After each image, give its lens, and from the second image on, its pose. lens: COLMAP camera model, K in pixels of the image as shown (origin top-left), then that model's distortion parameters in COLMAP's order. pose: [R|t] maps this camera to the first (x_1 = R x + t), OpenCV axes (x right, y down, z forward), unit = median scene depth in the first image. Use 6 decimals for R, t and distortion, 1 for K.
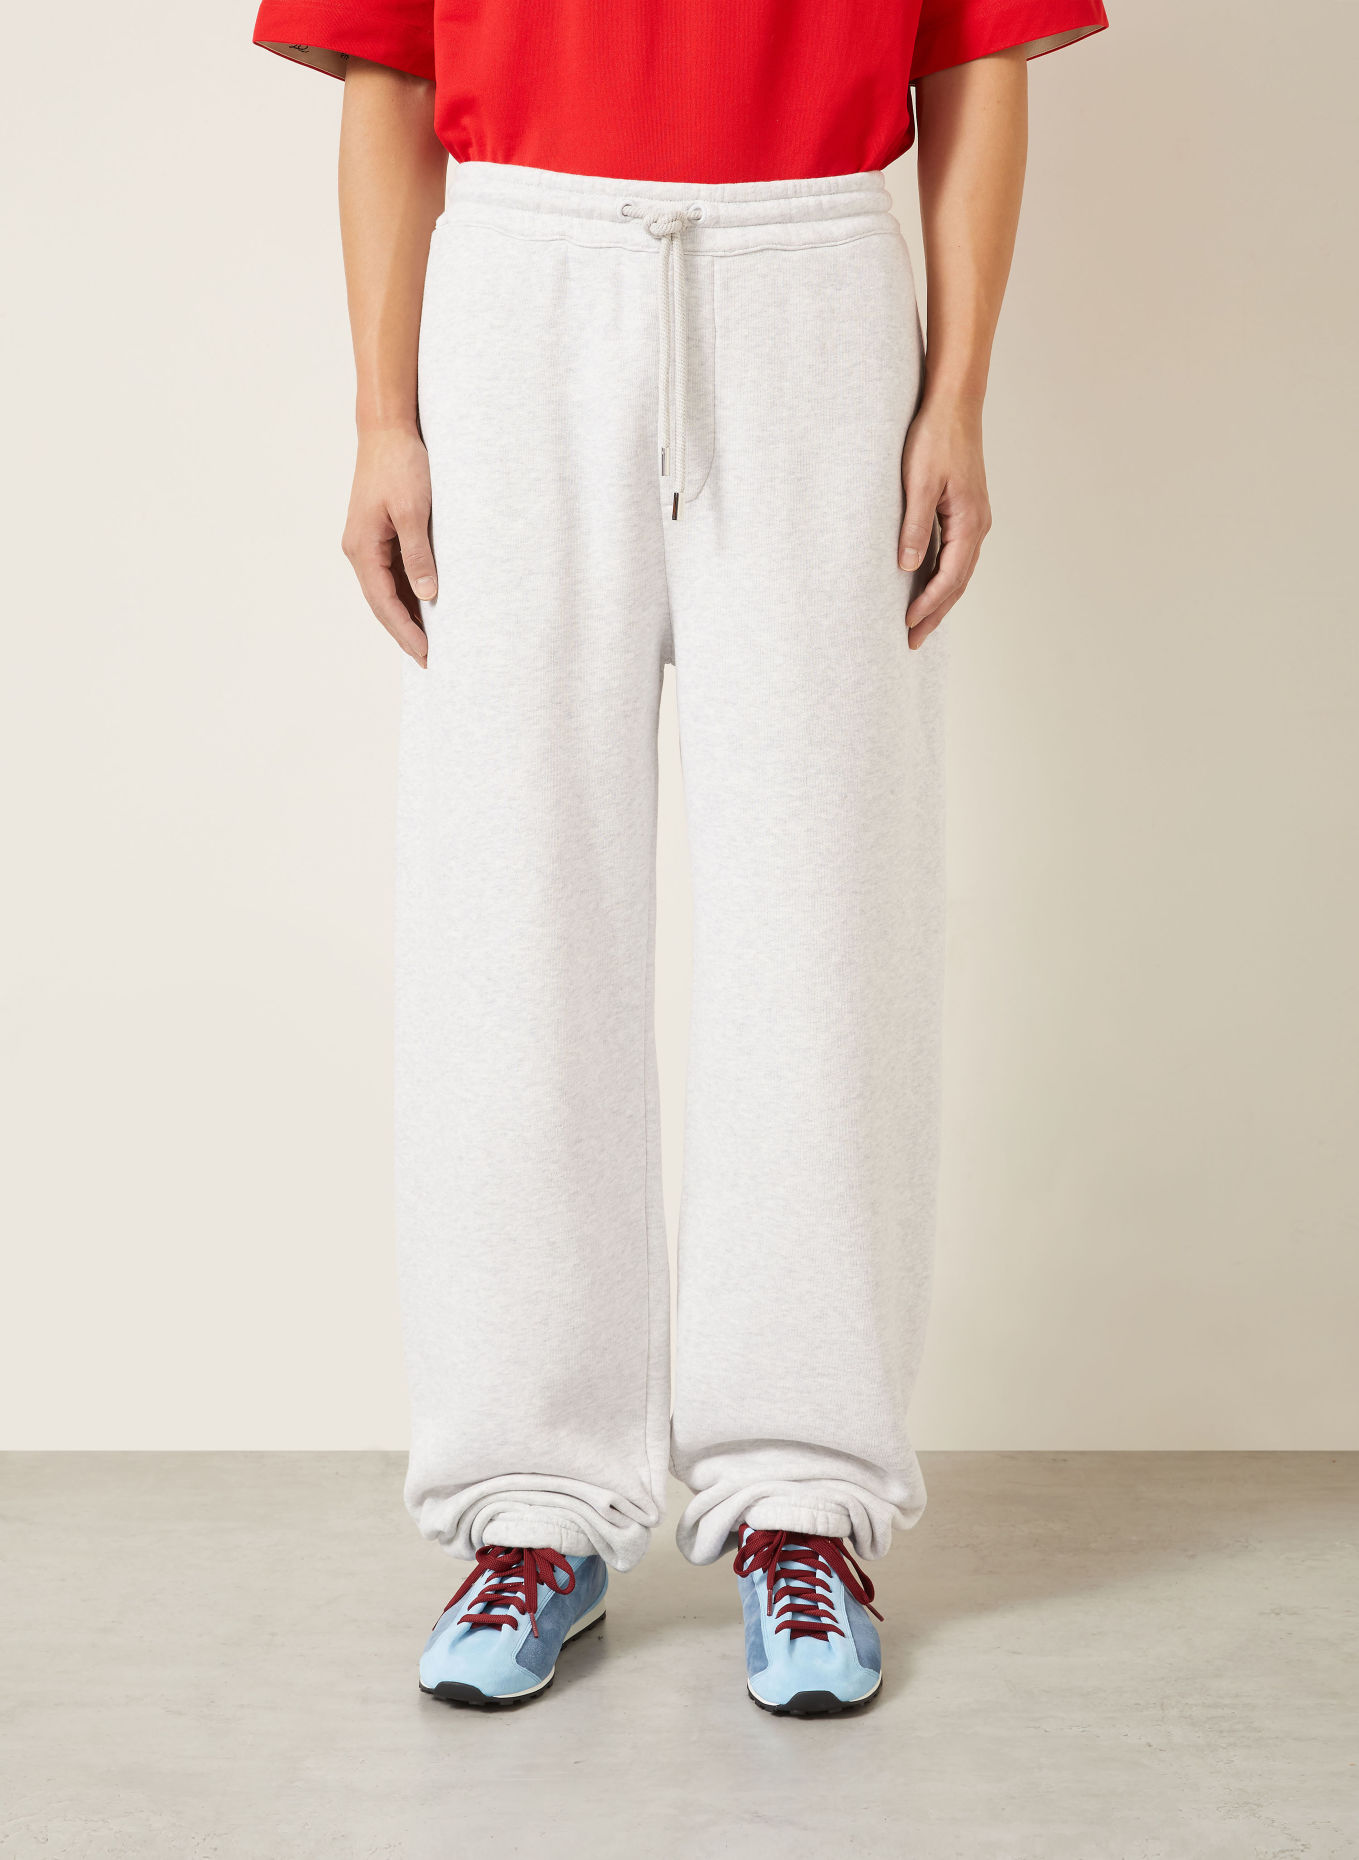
lens RADIAL K [[3043.9, 0, 679.5], [0, 3043.9, 930.0], [0, 0, 1]] dist [-0.021772, -0.004254]
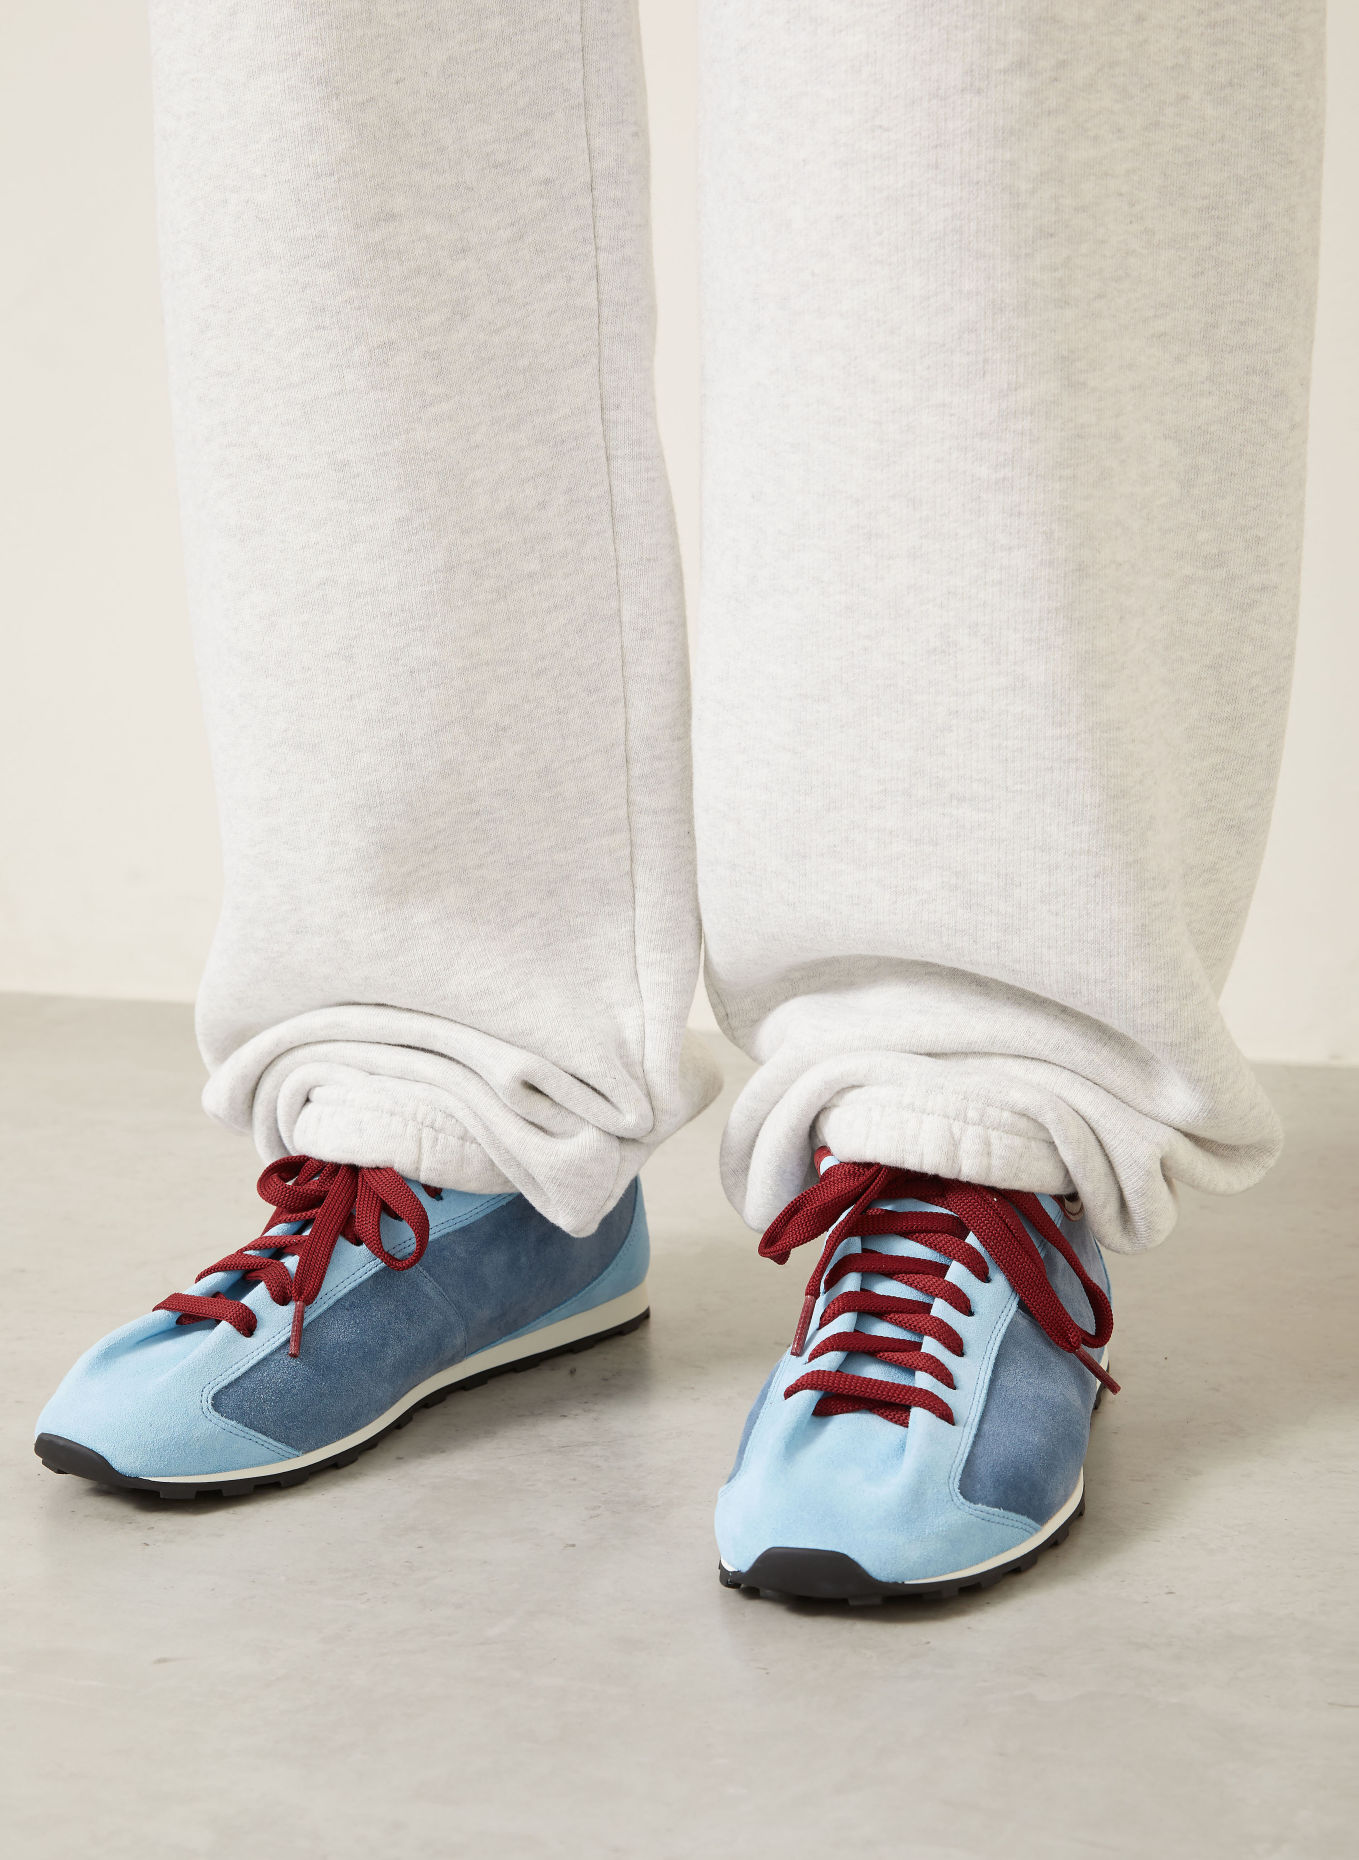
lens RADIAL K [[3175.7, 0, 679.5], [0, 3175.7, 930.0], [0, 0, 1]] dist [0.031670, 0.103357]
pose [[0.945371, 0.047745, -0.322480, 0.149257], [-0.016091, 0.994845, 0.100122, 0.119848], [0.325598, -0.089463, 0.941266, 0.570497]]
